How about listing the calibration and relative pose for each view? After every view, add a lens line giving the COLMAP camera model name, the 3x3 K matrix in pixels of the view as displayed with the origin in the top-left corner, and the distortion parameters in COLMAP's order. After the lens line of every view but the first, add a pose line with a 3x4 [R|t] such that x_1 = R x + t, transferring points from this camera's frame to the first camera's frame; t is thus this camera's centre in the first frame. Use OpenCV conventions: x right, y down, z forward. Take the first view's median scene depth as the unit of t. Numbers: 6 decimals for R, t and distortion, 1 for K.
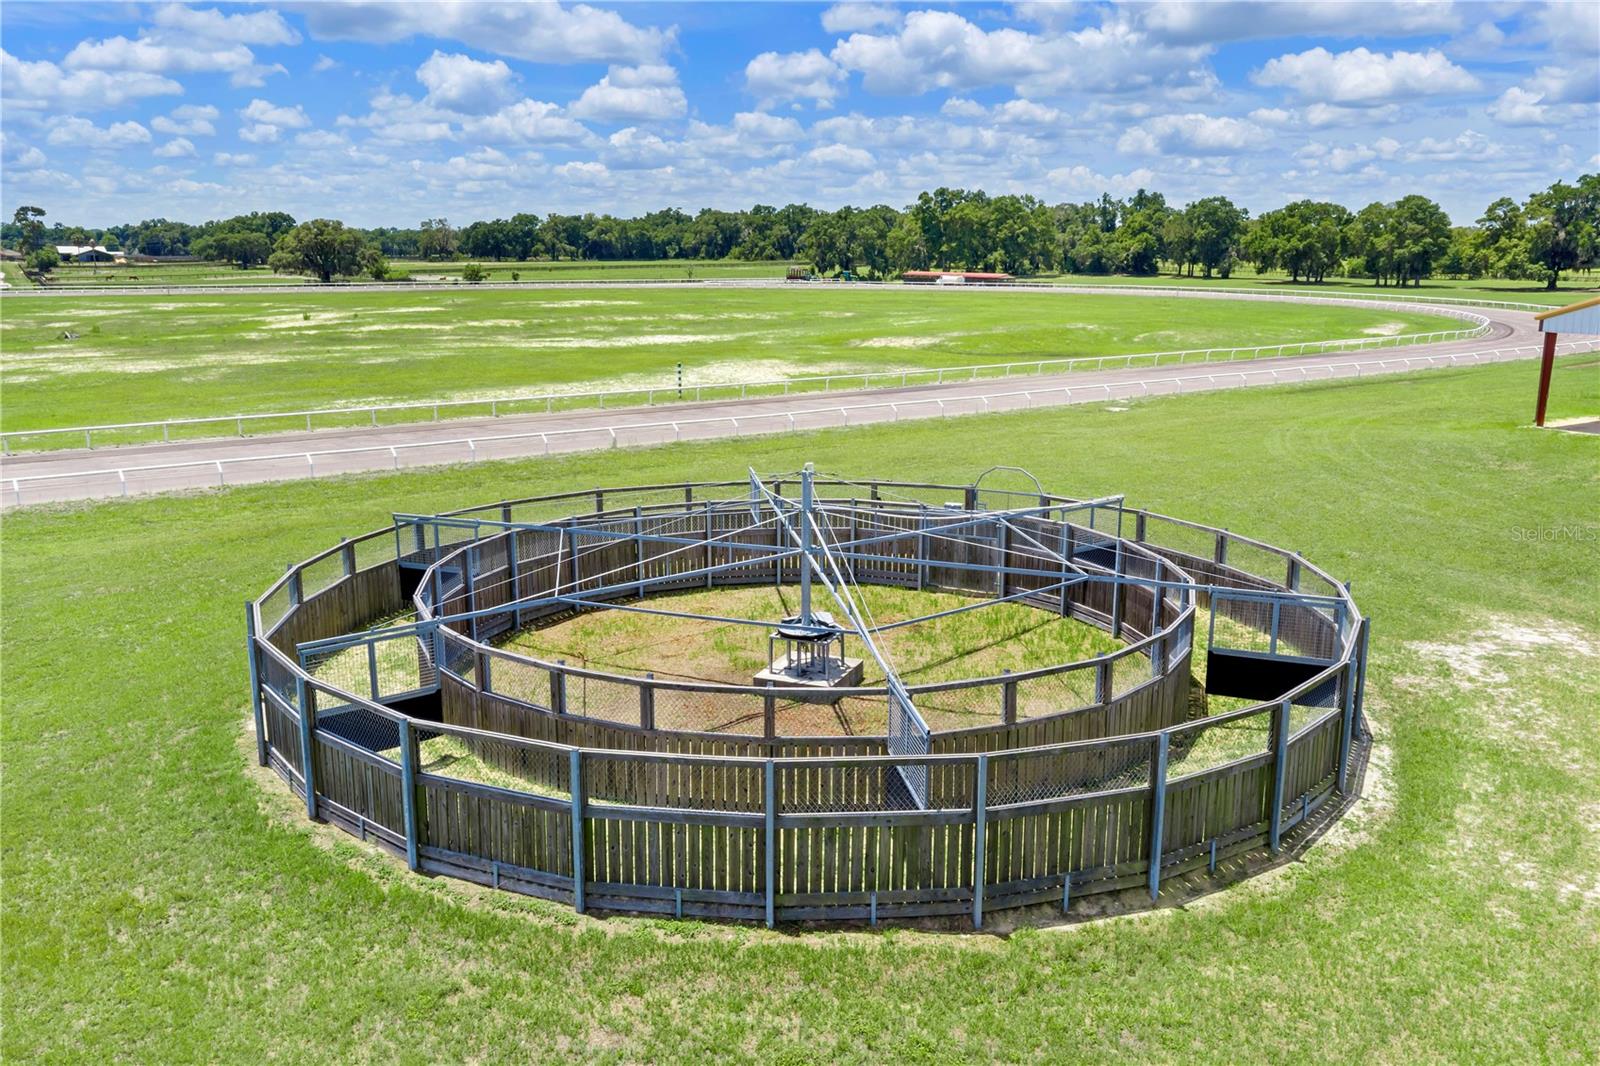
lens RADIAL K [[1323.5, 0, 797.1], [0, 1323.5, 550.5], [0, 0, 1]] dist [0.009114, -0.009612]
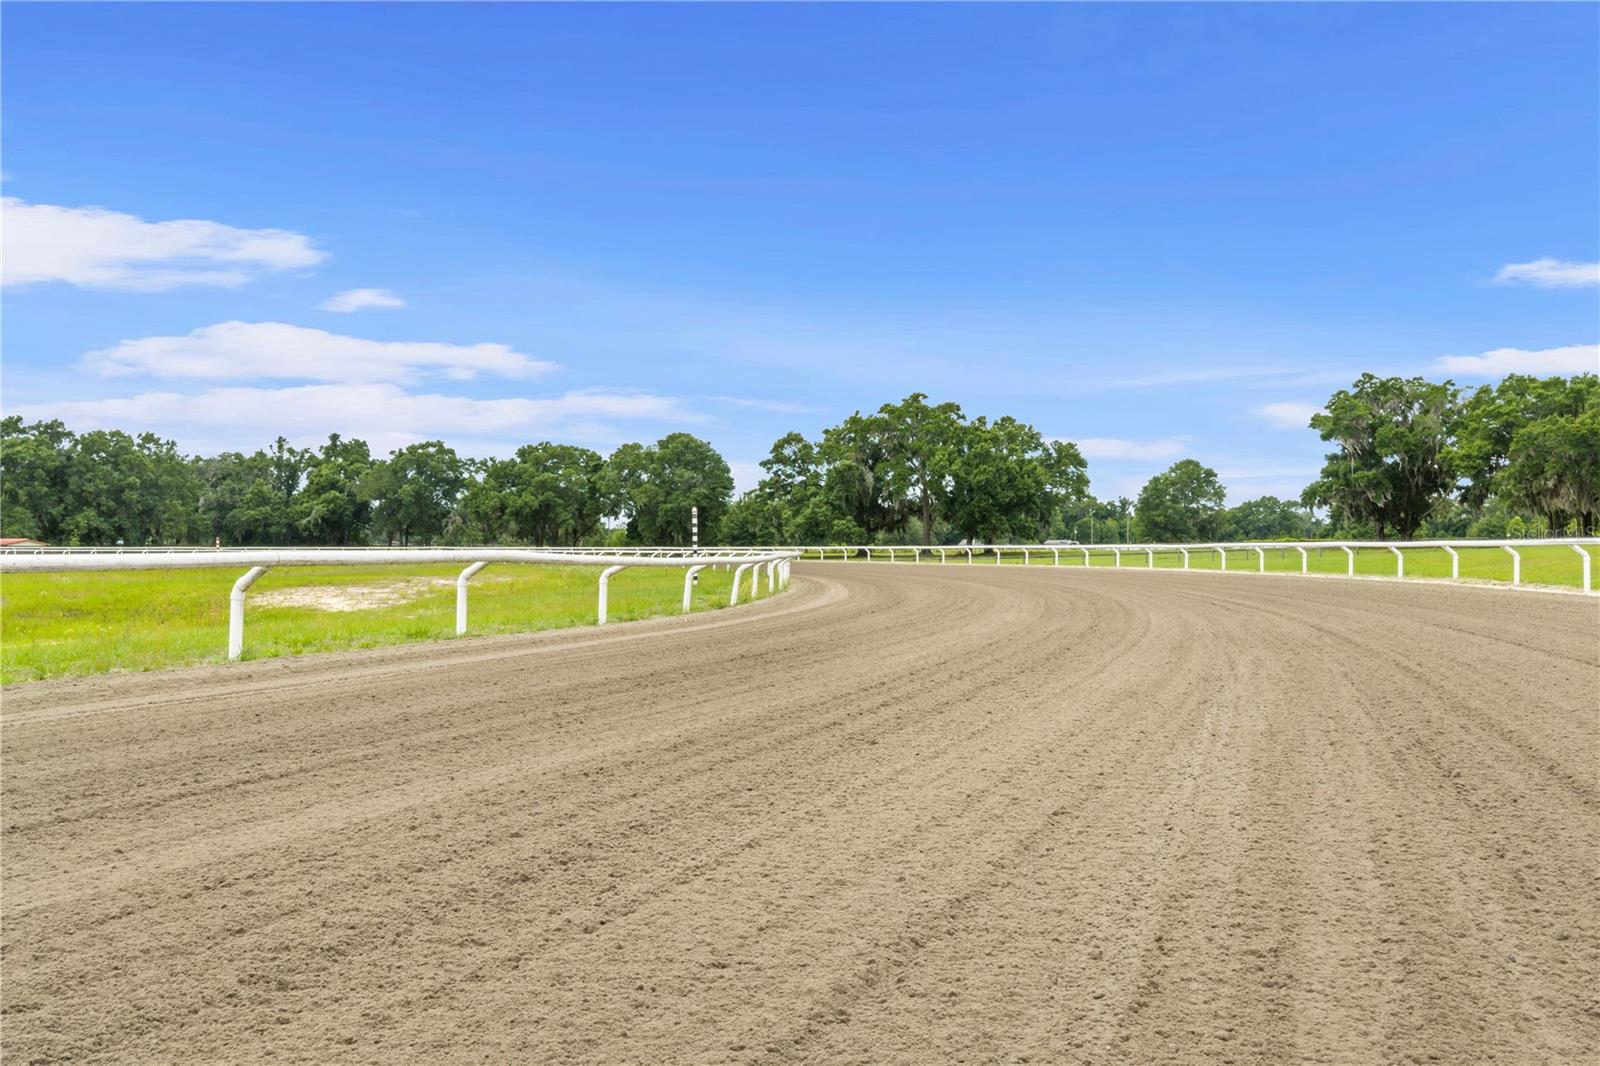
lens RADIAL K [[1323.5, 0, 797.1], [0, 1323.5, 550.5], [0, 0, 1]] dist [0.009114, -0.009612]
pose [[0.886233, 0.000746, 0.463239, 0.174214], [0.104136, 0.974083, -0.200792, -0.051286], [-0.451383, 0.226188, 0.863187, 0.337485]]
